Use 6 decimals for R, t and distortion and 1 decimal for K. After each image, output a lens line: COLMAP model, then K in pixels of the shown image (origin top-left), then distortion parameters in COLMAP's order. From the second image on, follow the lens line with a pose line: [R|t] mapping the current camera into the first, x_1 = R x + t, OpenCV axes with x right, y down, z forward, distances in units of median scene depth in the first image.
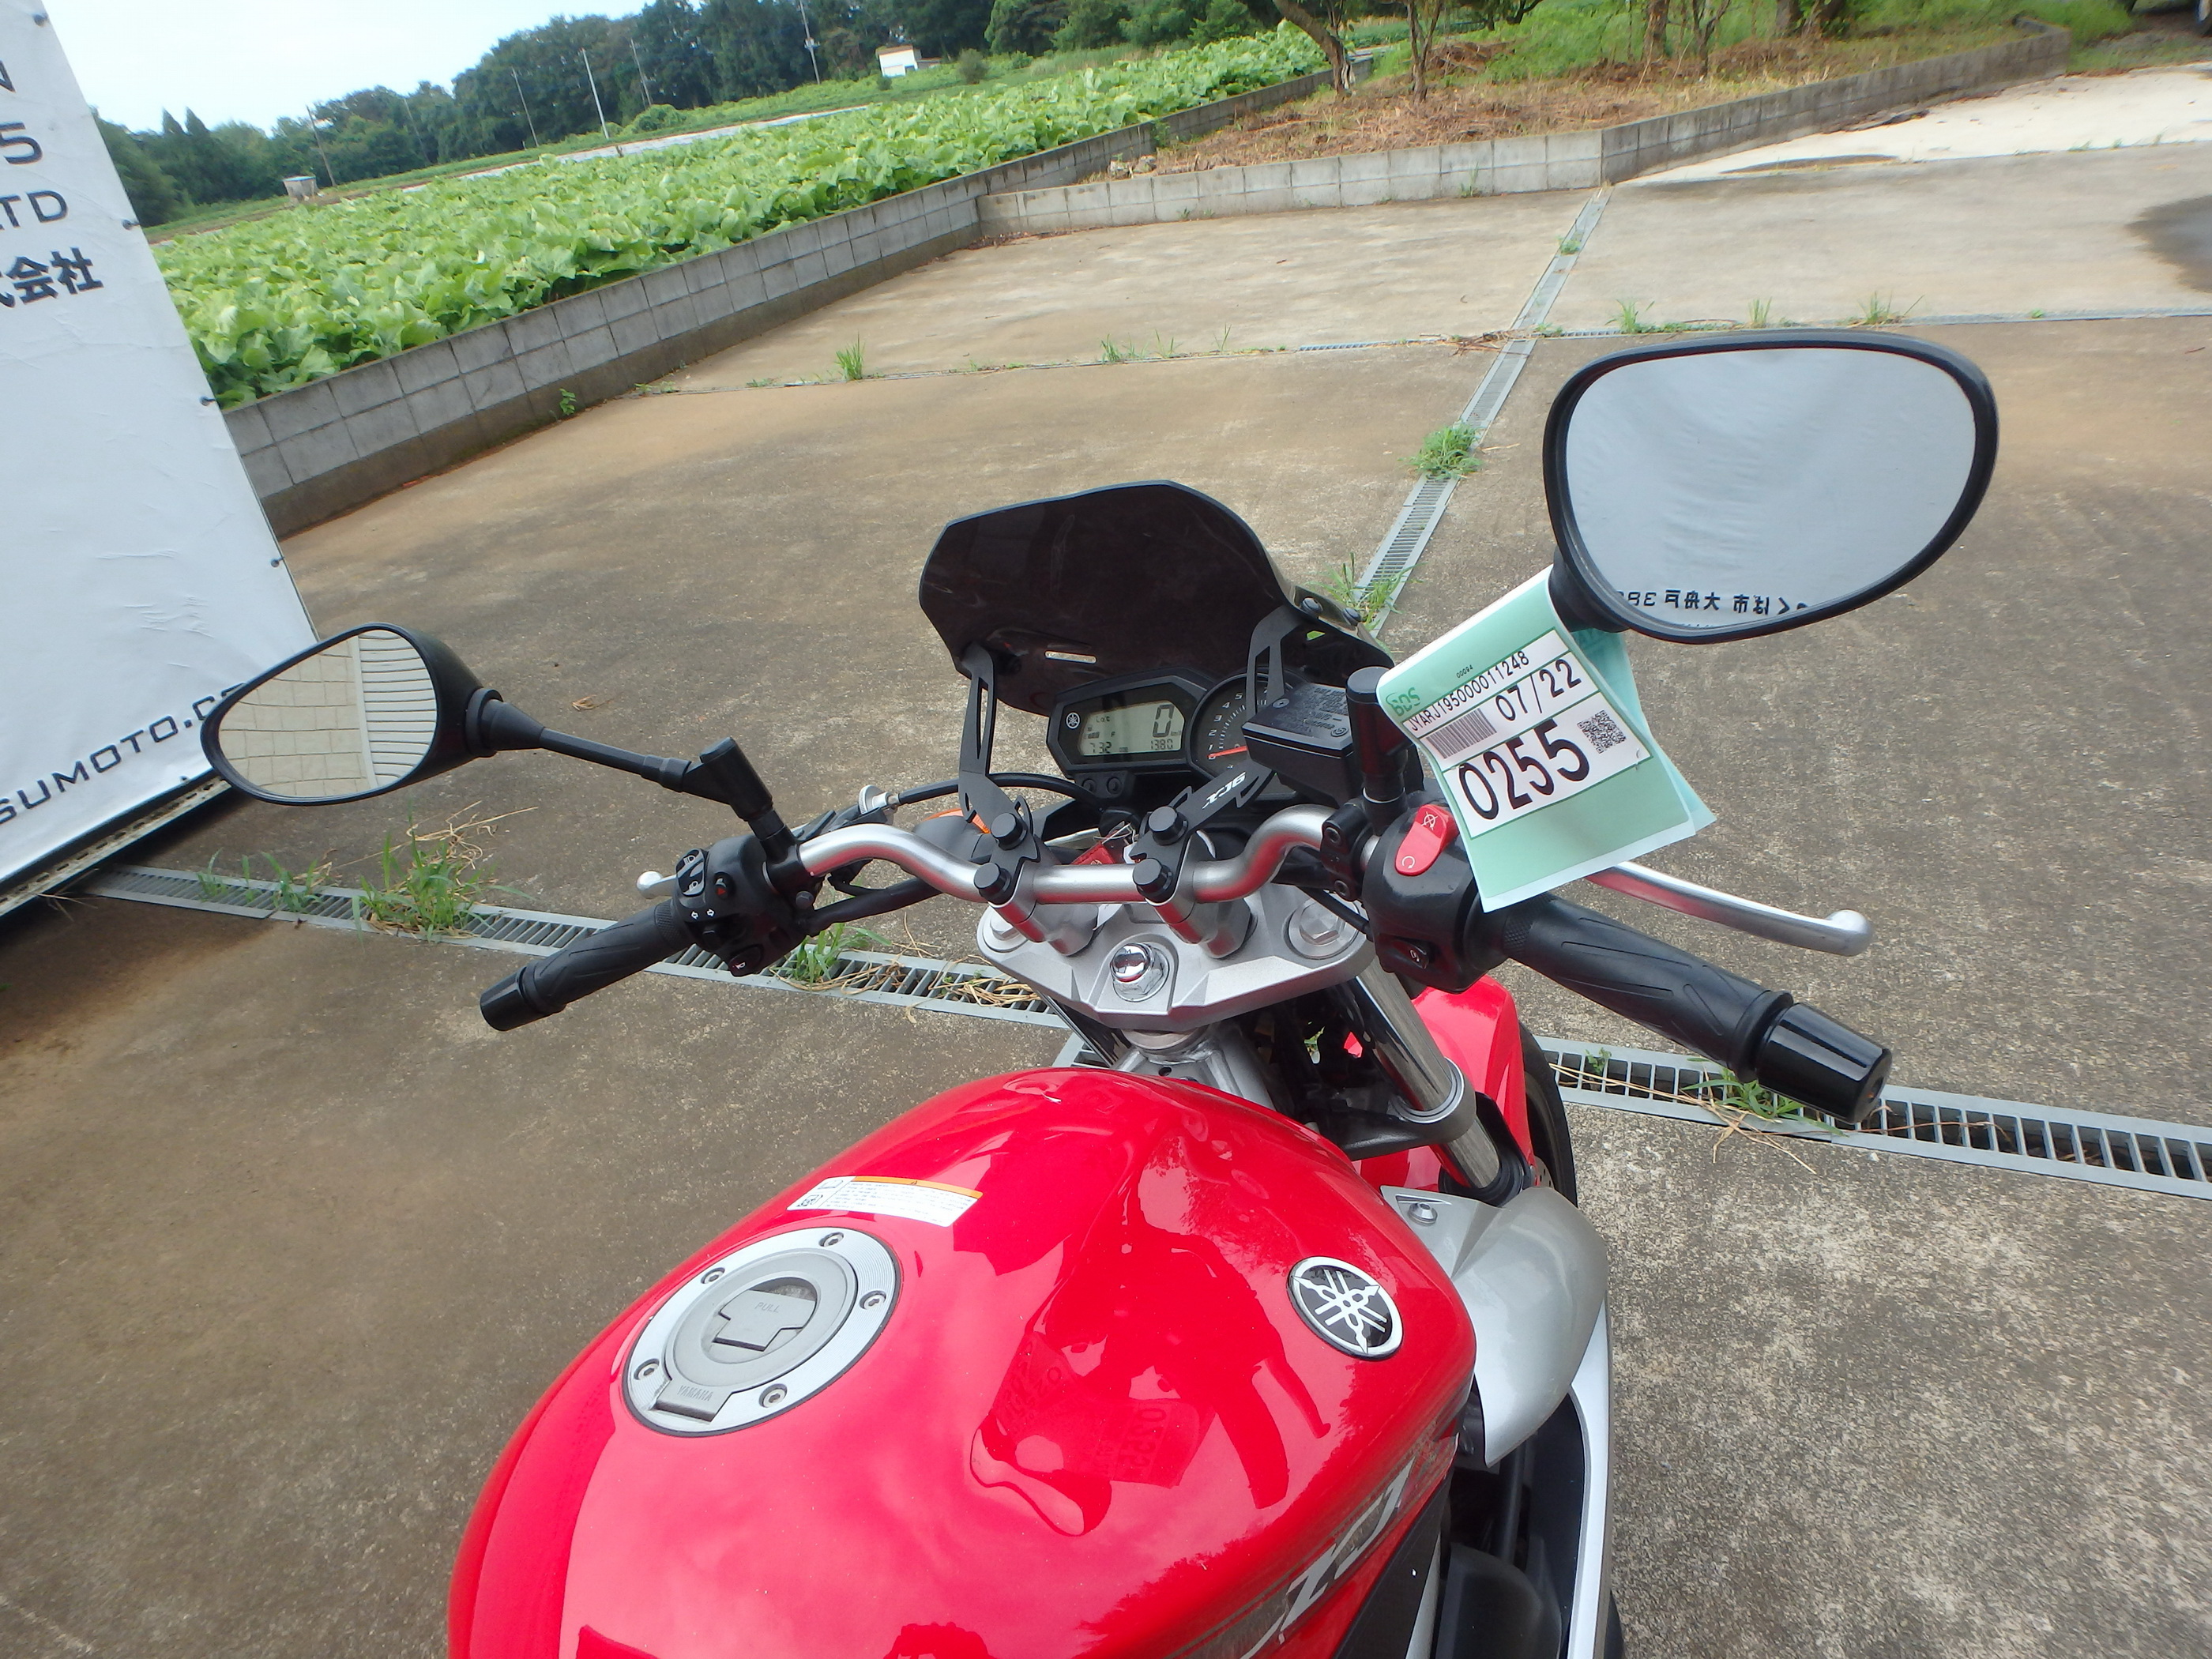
lens RADIAL K [[1381.9, 0, 1121.7], [0, 1381.9, 817.6], [0, 0, 1]] dist [-0.041933, 0.008230]
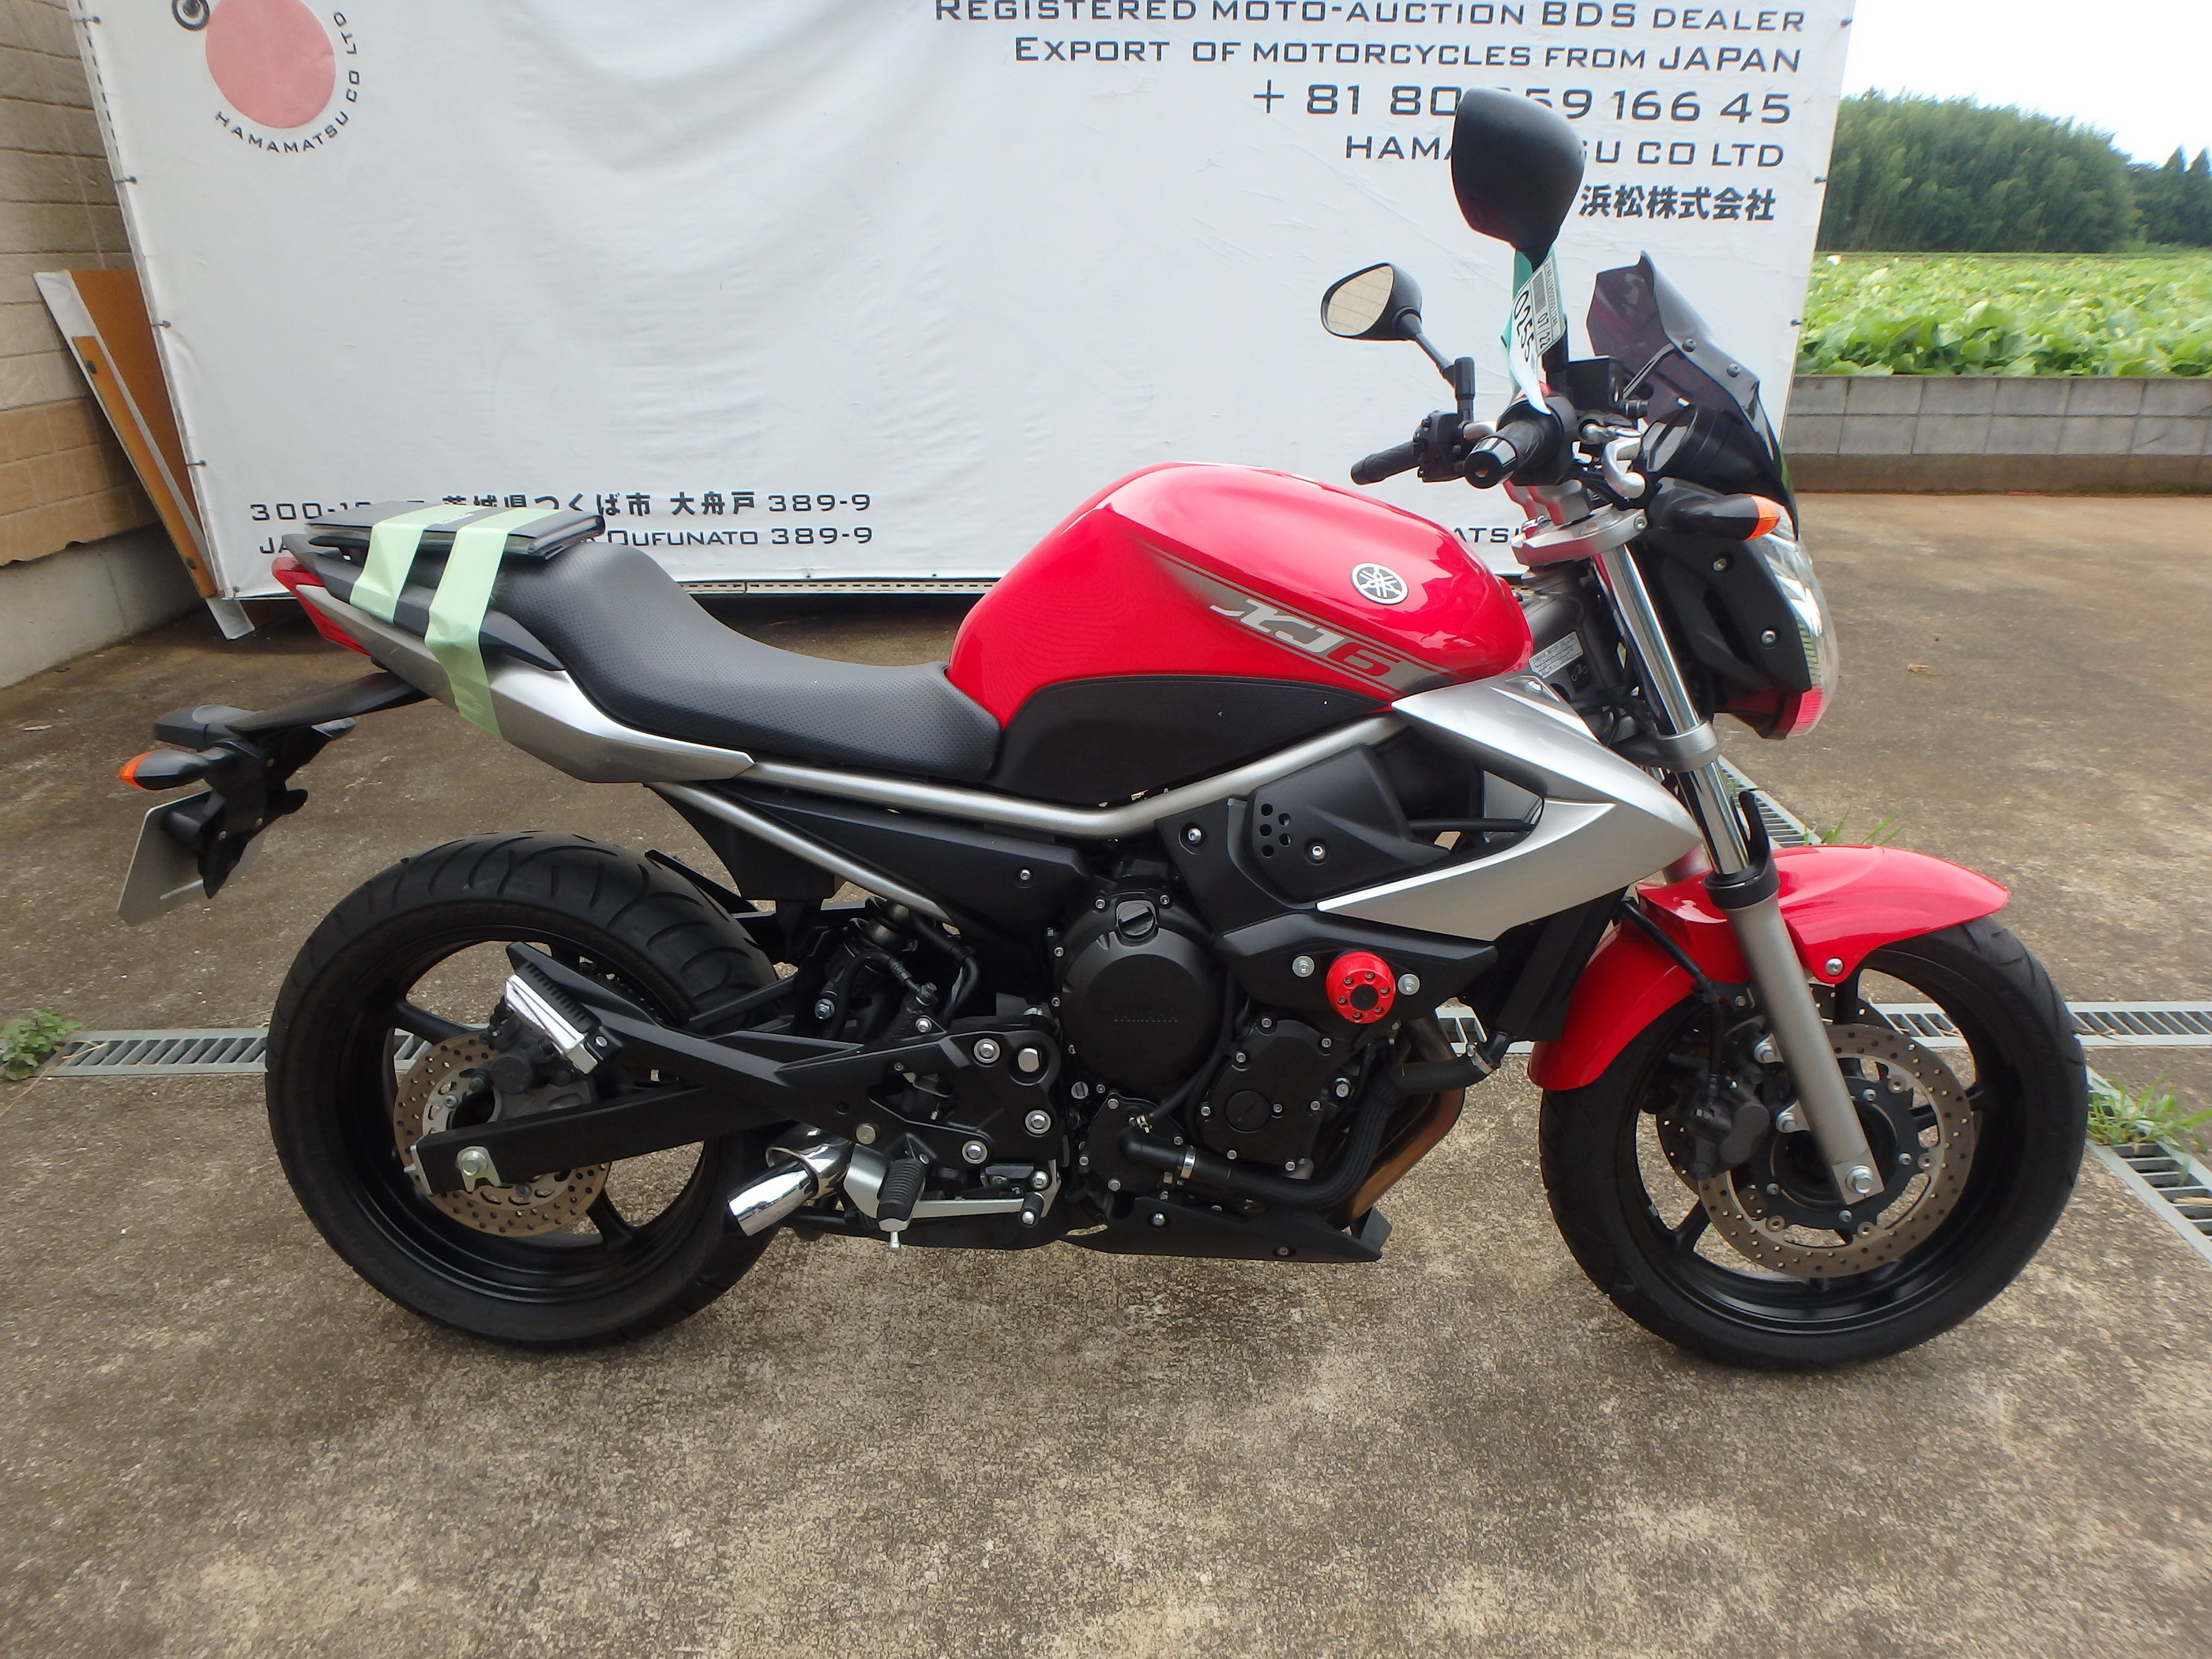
lens RADIAL K [[1381.9, 0, 1108.9], [0, 1381.9, 812.9], [0, 0, 1]] dist [-0.041933, 0.008230]
pose [[0.372745, 0.485547, -0.790762, 1.015912], [-0.500341, 0.822850, 0.269402, 0.153200], [0.781486, 0.295232, 0.549653, -0.218152]]
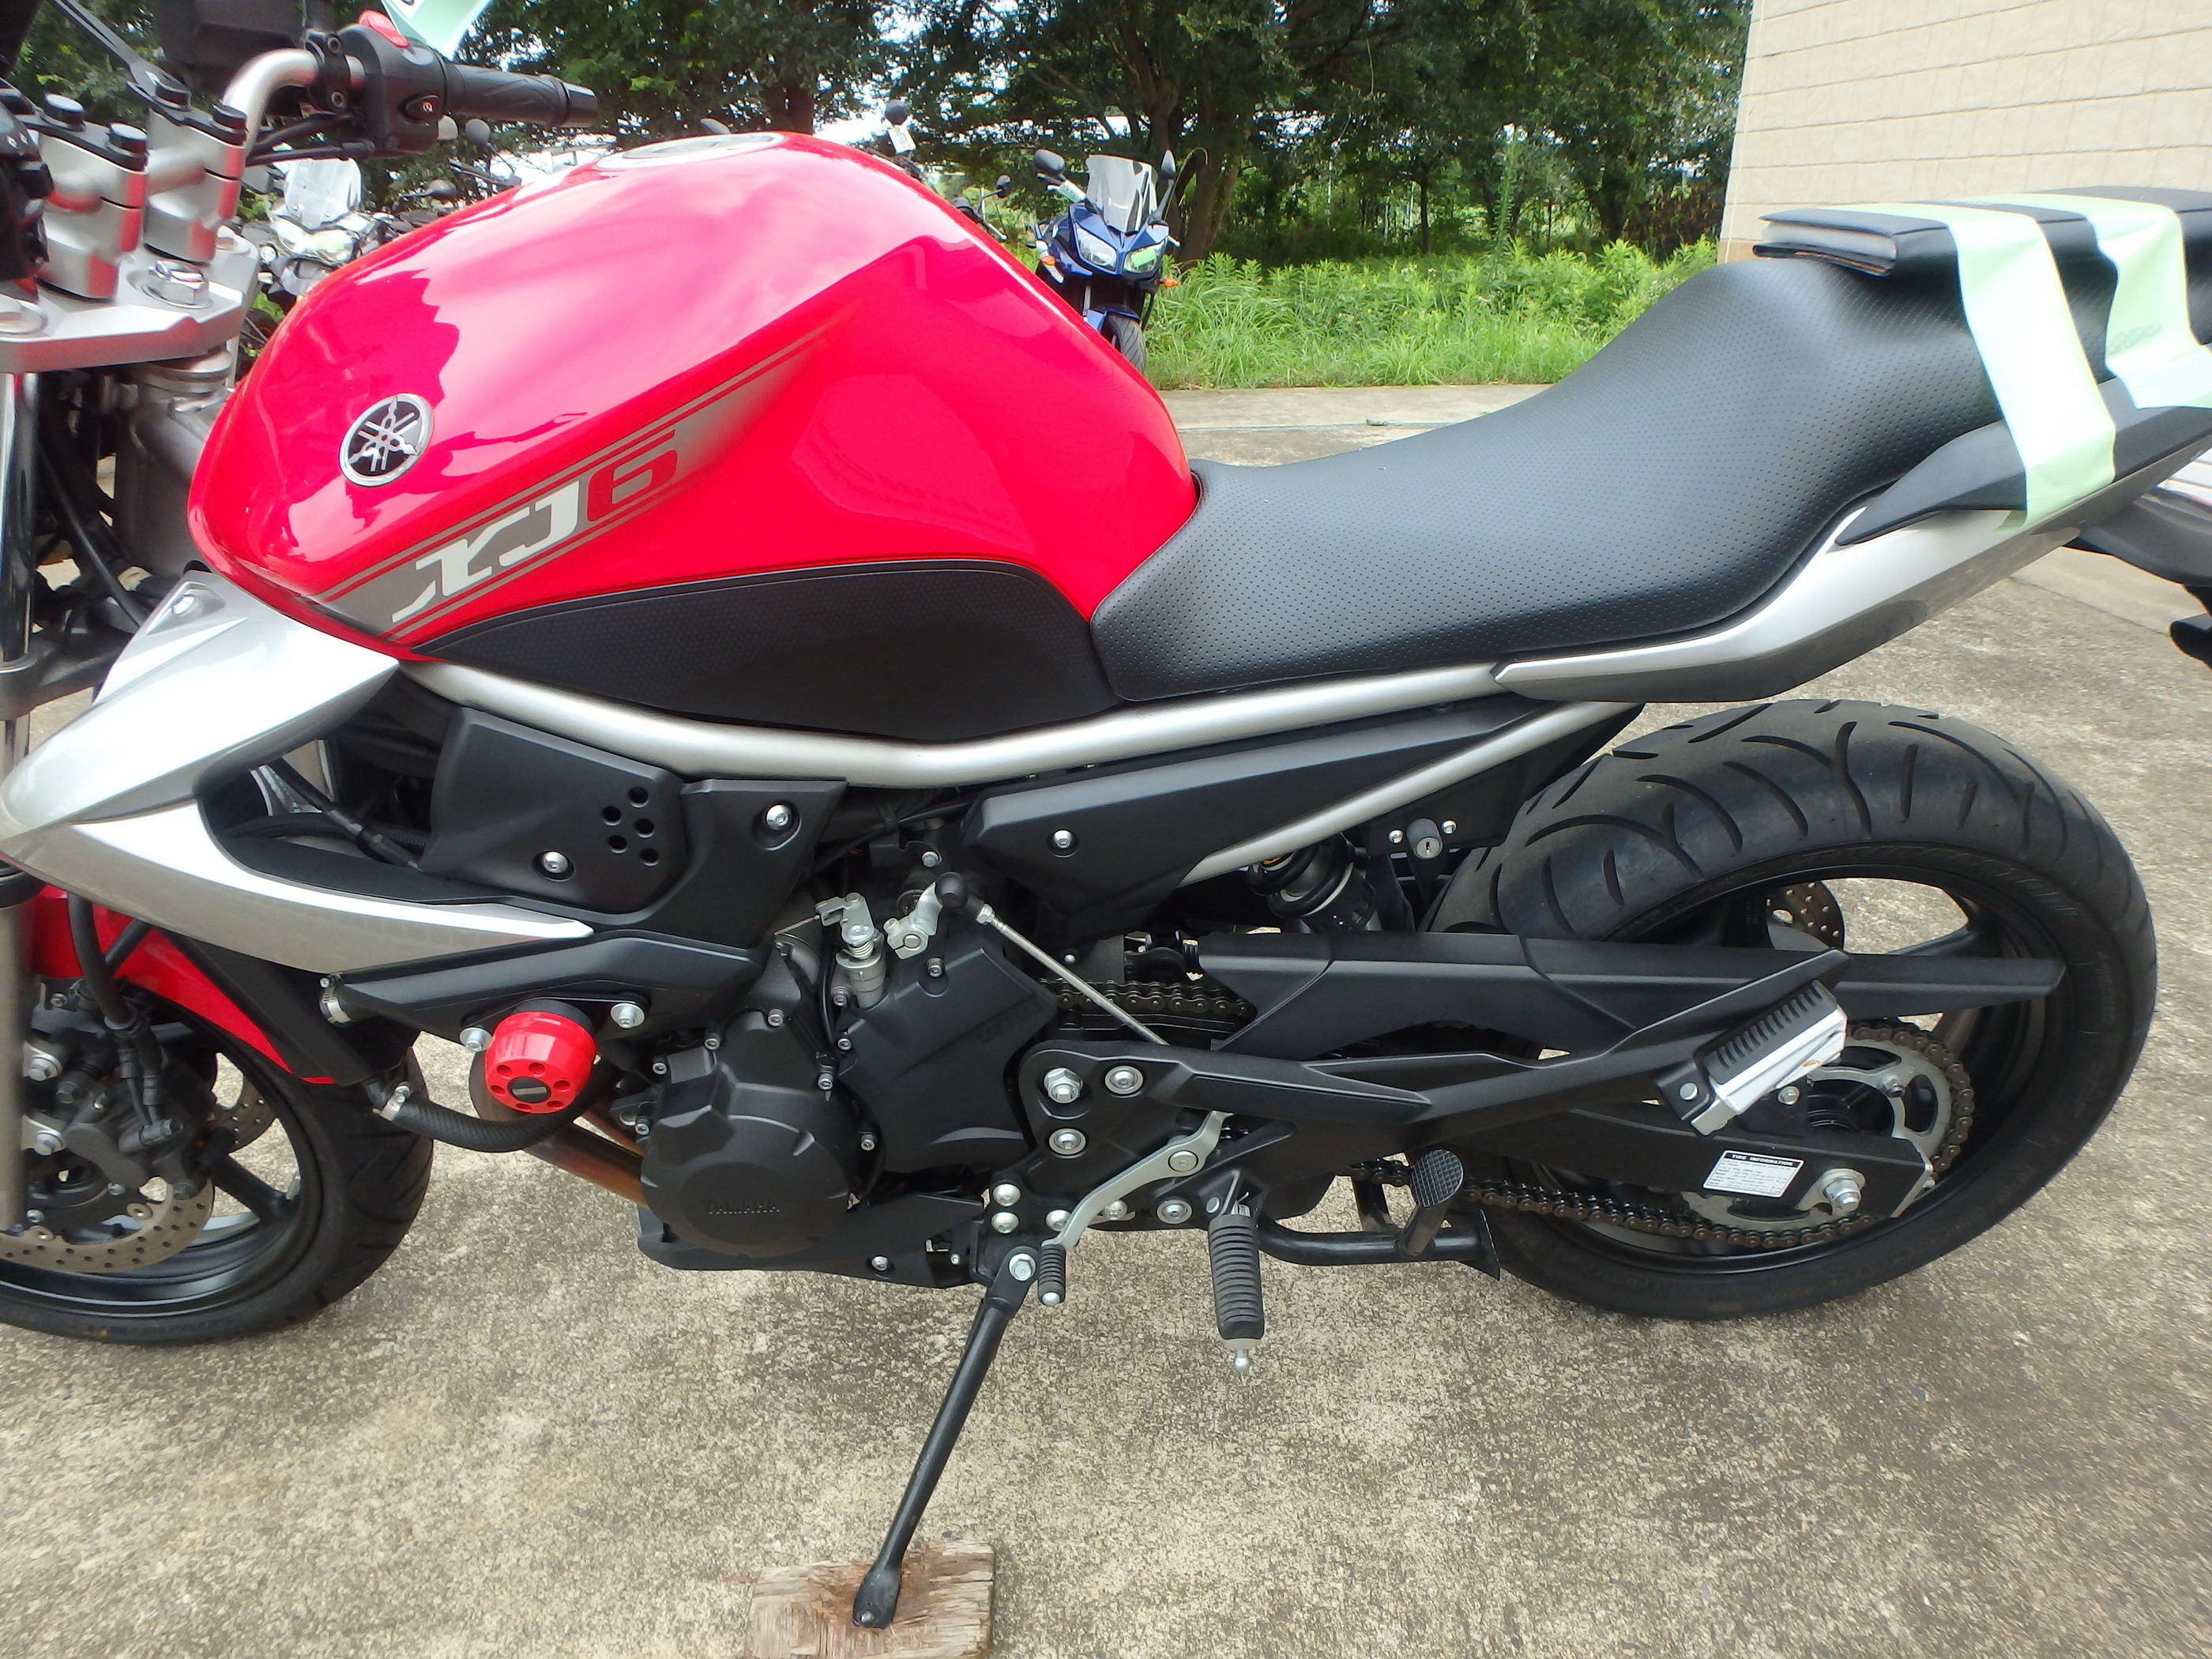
lens RADIAL K [[1381.9, 0, 1116.3], [0, 1381.9, 816.8], [0, 0, 1]] dist [-0.041933, 0.008230]
pose [[-0.421323, -0.231725, 0.876807, -0.947858], [0.517966, 0.732127, 0.442382, 0.238921], [-0.744445, 0.640542, -0.188436, 0.687989]]
